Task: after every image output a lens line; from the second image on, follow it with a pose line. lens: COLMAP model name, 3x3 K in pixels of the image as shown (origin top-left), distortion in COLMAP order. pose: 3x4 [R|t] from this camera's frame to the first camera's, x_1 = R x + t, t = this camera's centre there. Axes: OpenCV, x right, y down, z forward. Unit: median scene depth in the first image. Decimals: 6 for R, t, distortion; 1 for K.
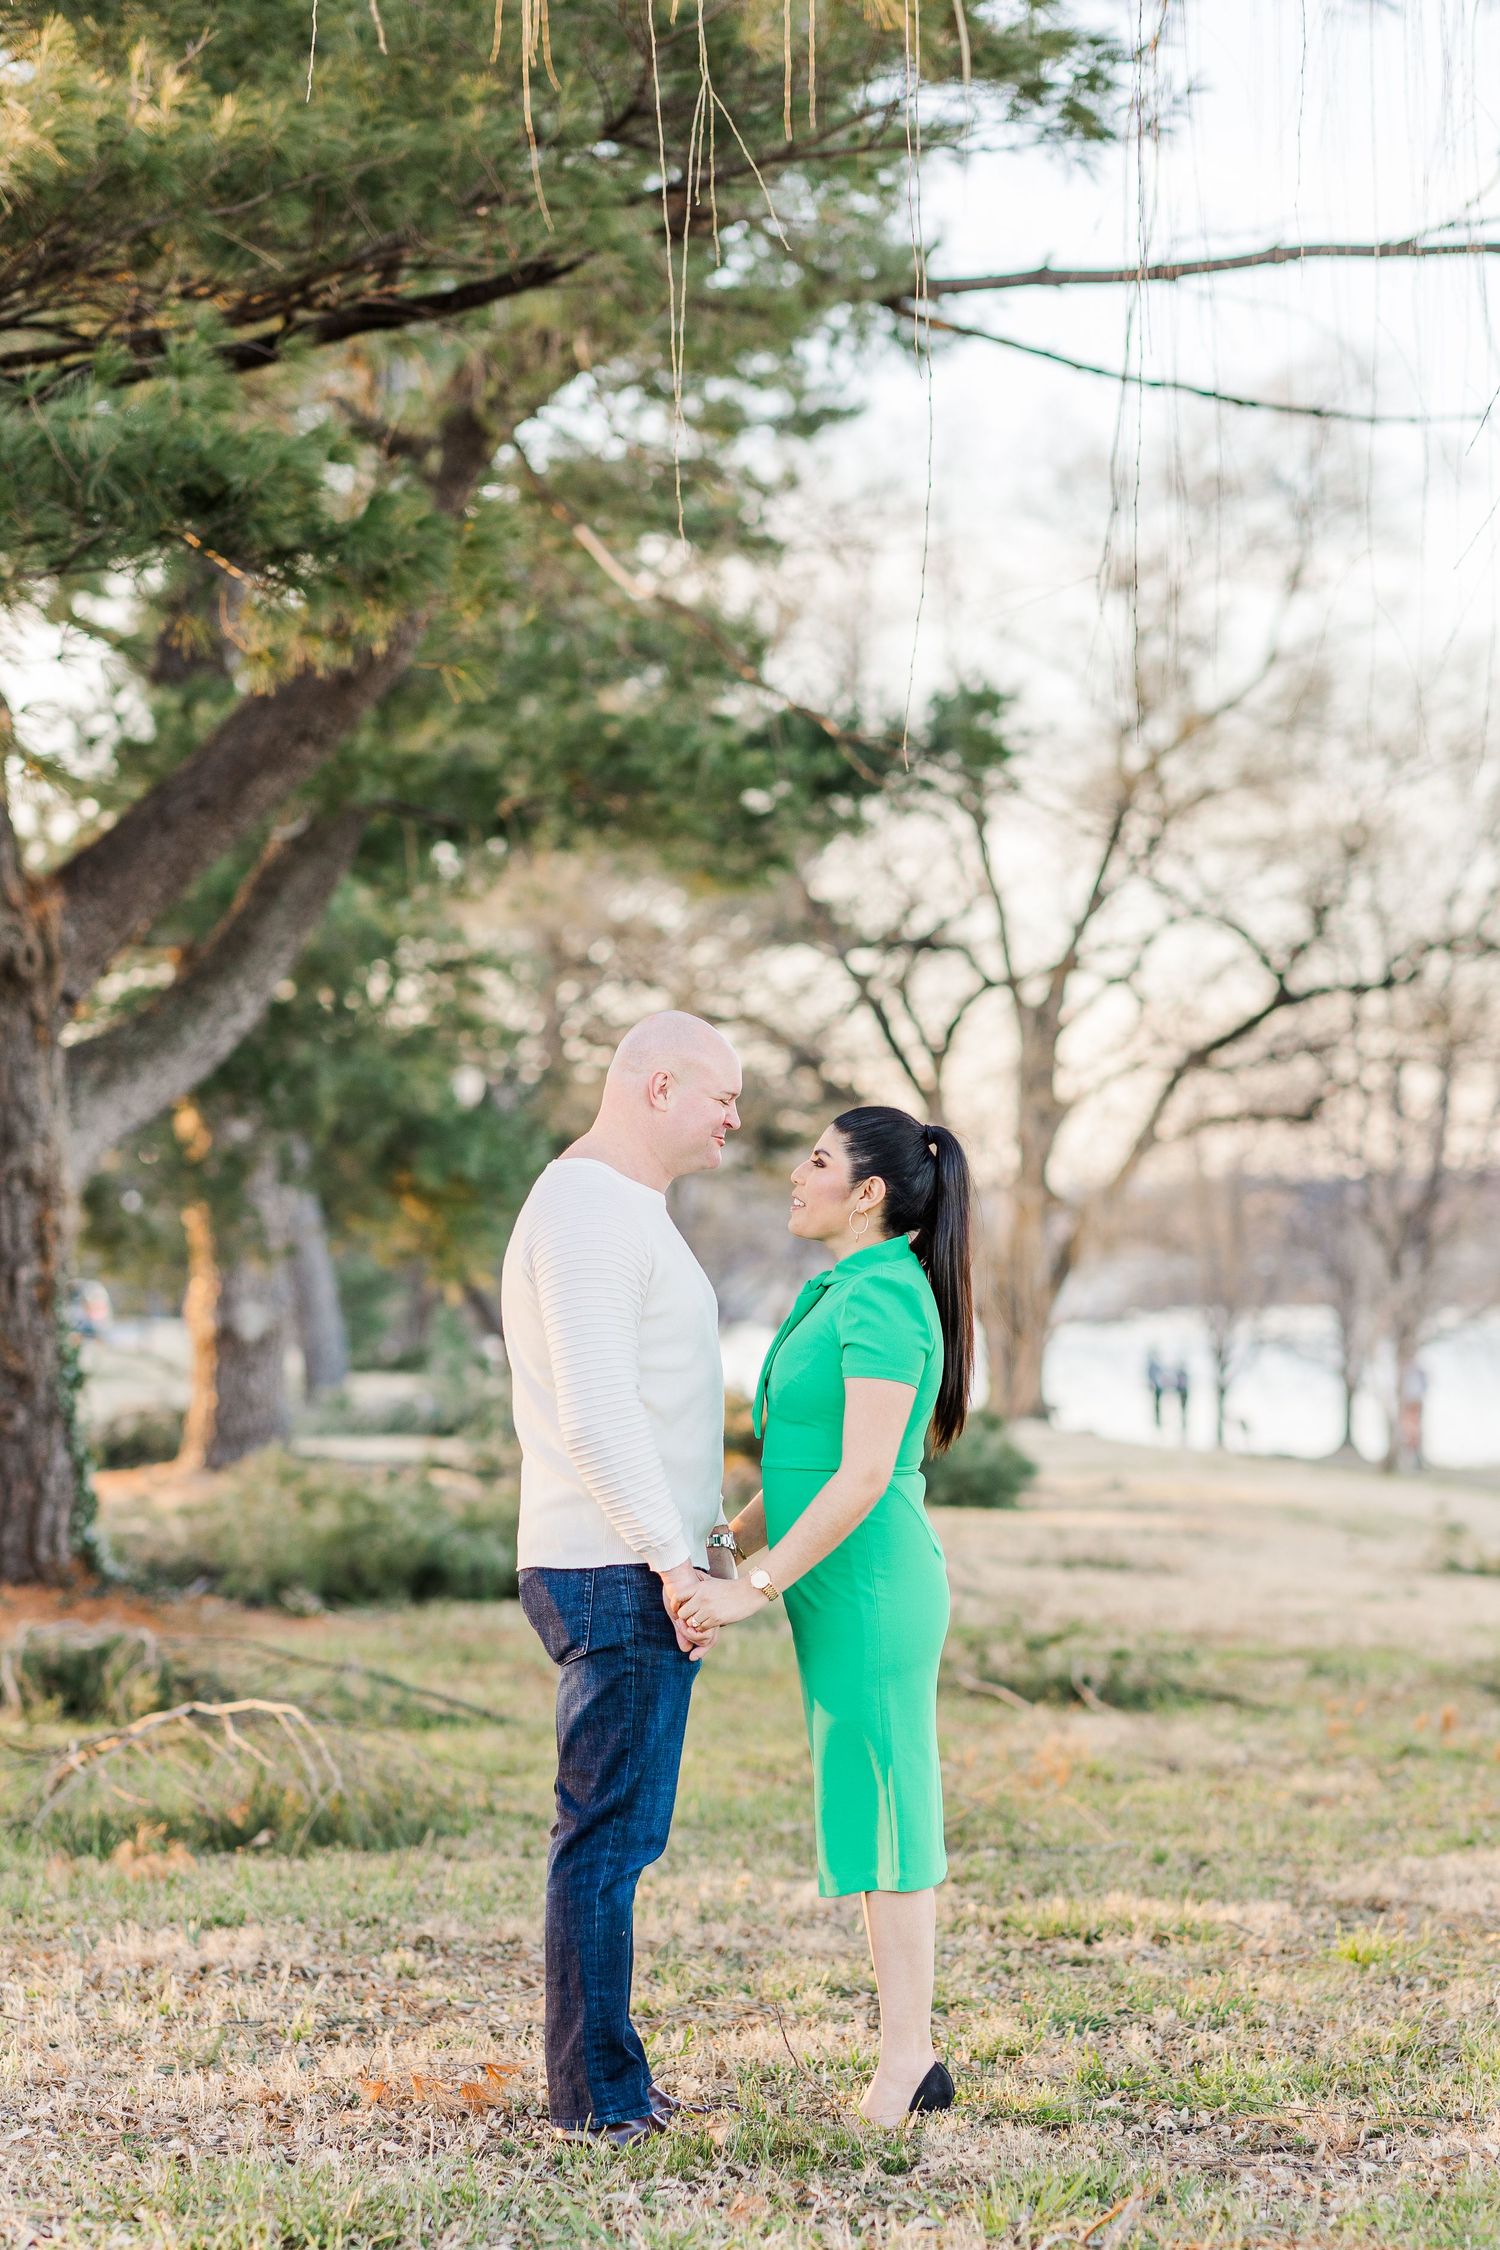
lens RADIAL K [[5509.8, 0, 750.0], [0, 5509.8, 1125.0], [0, 0, 1]] dist [0.410960, -0.002763]
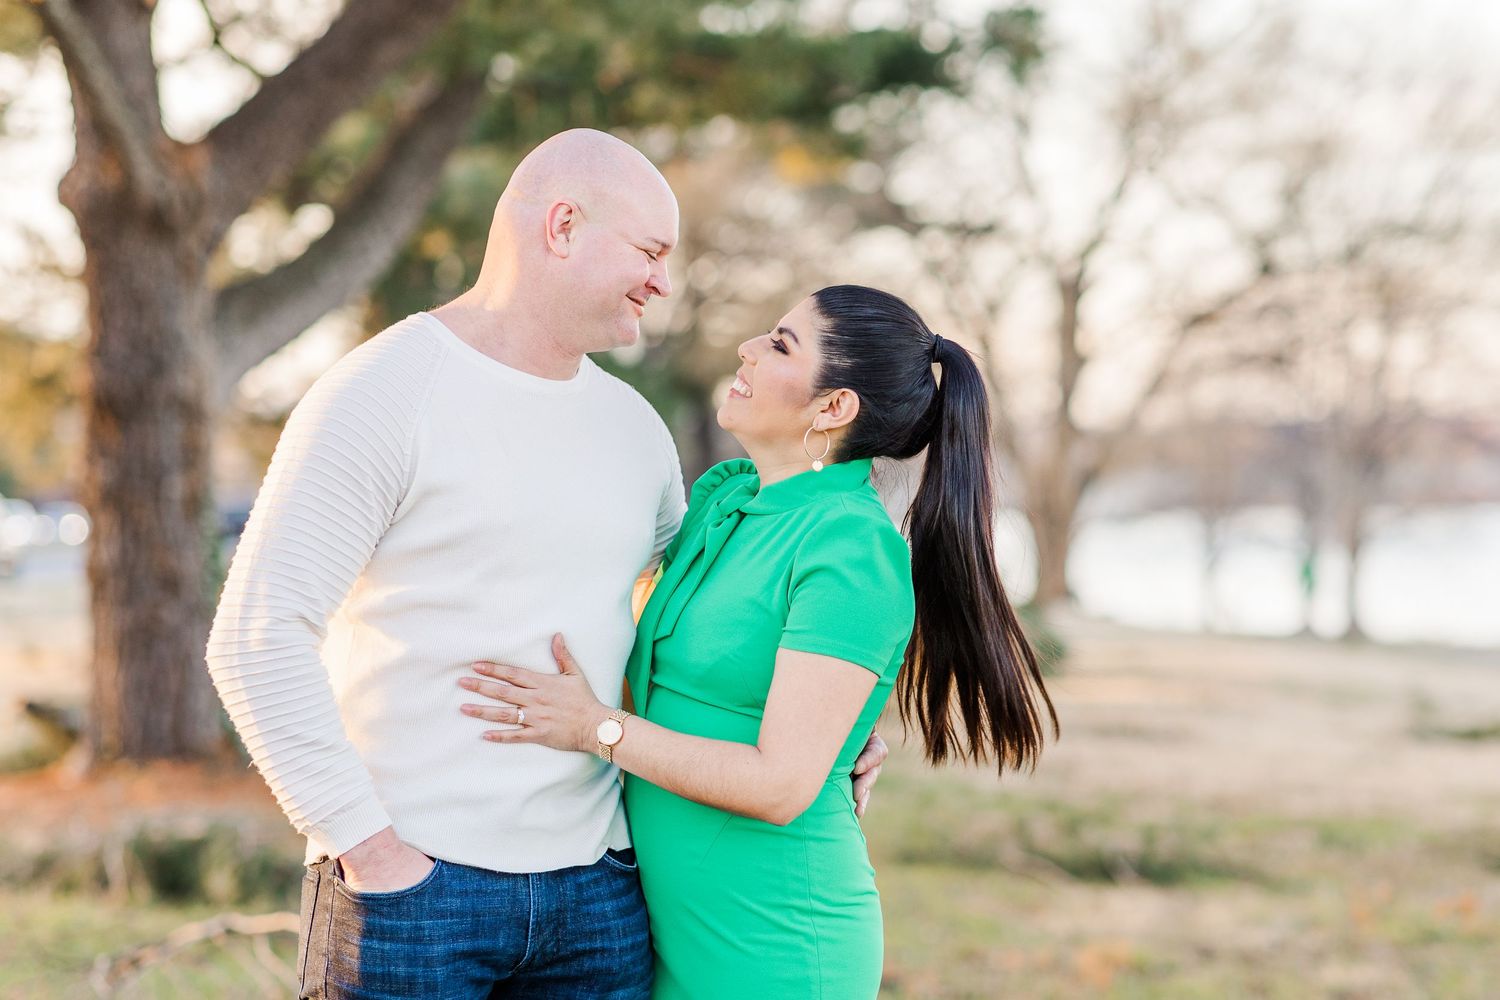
lens RADIAL K [[3673.2, 0, 750.0], [0, 3673.2, 500.0], [0, 0, 1]] dist [0.410960, -0.002763]
pose [[0.999482, 0.000872, -0.032175, 0.005994], [0.000123, 0.999522, 0.030906, 0.003646], [0.032186, -0.030894, 0.999004, 0.144515]]
